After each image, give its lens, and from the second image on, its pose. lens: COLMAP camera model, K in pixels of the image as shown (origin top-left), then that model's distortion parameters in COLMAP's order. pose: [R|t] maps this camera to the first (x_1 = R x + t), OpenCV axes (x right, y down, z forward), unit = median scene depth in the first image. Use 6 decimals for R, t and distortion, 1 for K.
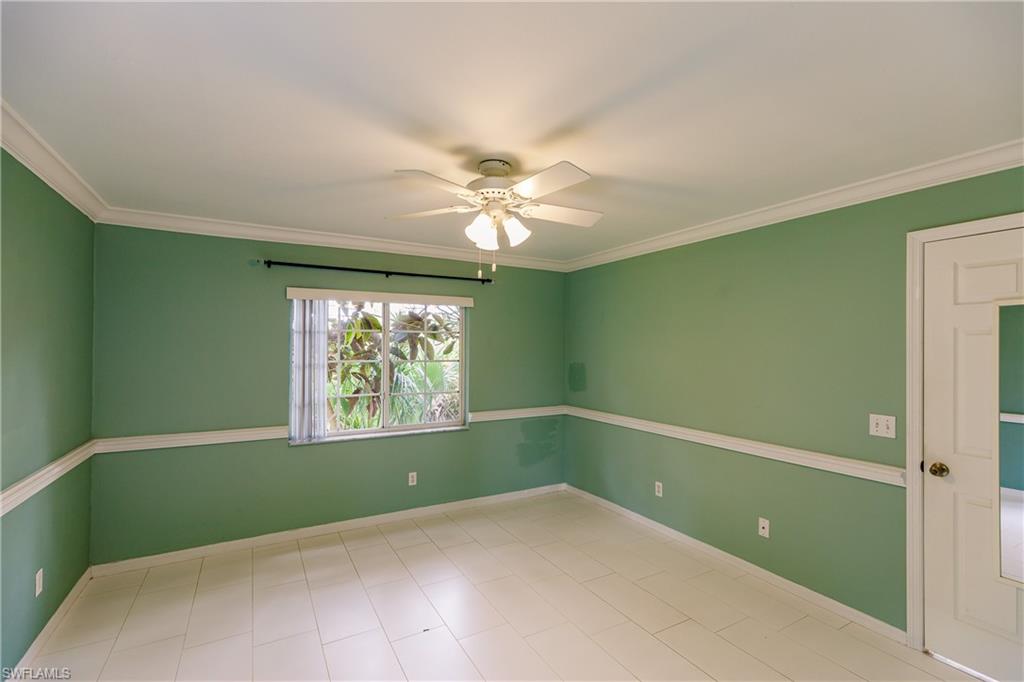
lens RADIAL K [[455.1, 0, 511.7], [0, 455.1, 345.4], [0, 0, 1]] dist [0.005207, 0.000330]
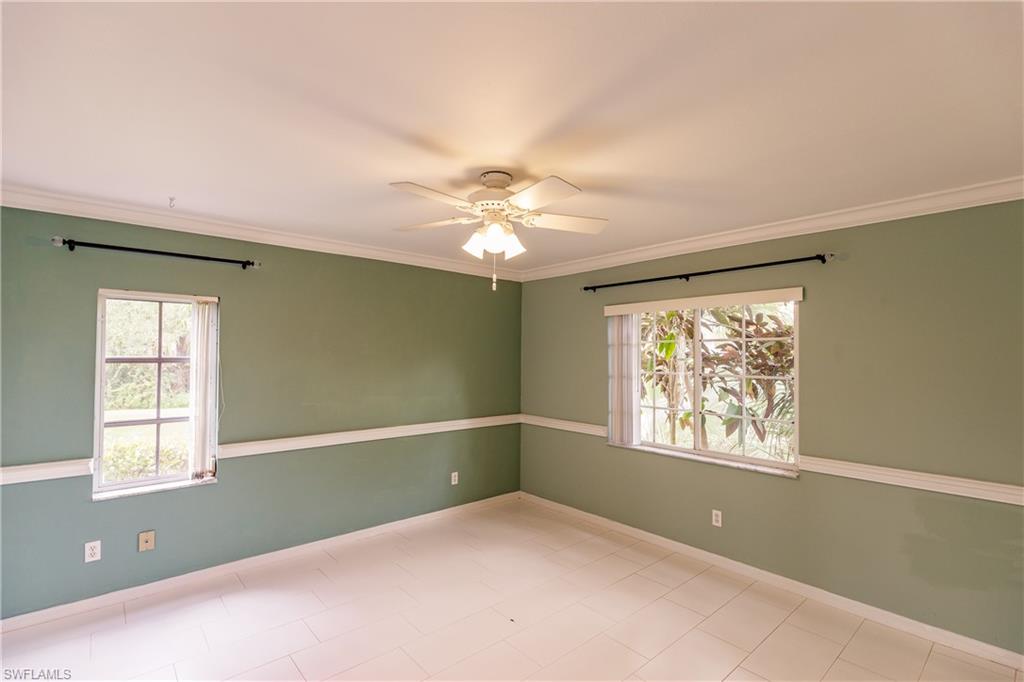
lens RADIAL K [[472.4, 0, 510.9], [0, 472.4, 348.1], [0, 0, 1]] dist [-0.001473, 0.000159]
pose [[0.201795, -0.021437, -0.979193, 0.654010], [-0.004104, 0.999733, -0.022732, 0.007119], [0.979419, 0.008606, 0.201653, 0.543834]]
